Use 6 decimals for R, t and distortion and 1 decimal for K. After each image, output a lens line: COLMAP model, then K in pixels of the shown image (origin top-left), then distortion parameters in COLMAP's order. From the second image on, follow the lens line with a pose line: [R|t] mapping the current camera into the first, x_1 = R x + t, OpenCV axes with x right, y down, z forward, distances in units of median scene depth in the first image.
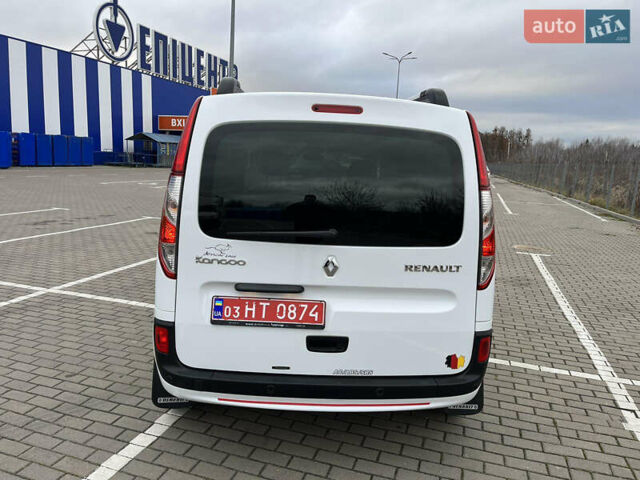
lens RADIAL K [[476.6, 0, 316.5], [0, 476.6, 238.2], [0, 0, 1]] dist [0.075628, -0.096474]
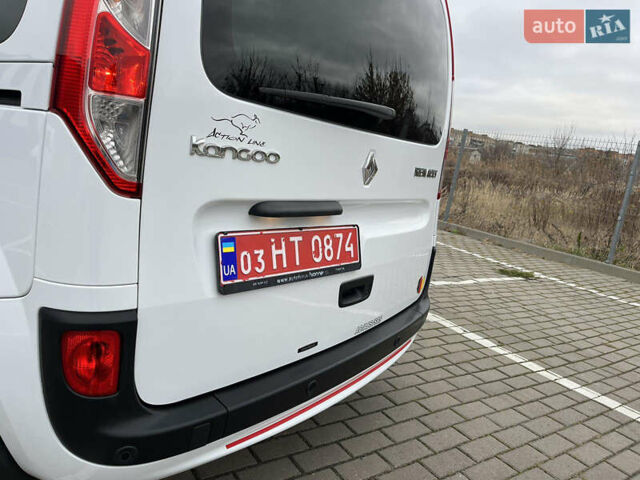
lens RADIAL K [[476.6, 0, 316.5], [0, 476.6, 238.2], [0, 0, 1]] dist [0.075628, -0.096474]
pose [[0.614707, -0.099761, 0.782422, -0.509932], [0.012142, 0.993049, 0.117077, 0.075025], [-0.788662, -0.062468, 0.611645, 0.657858]]
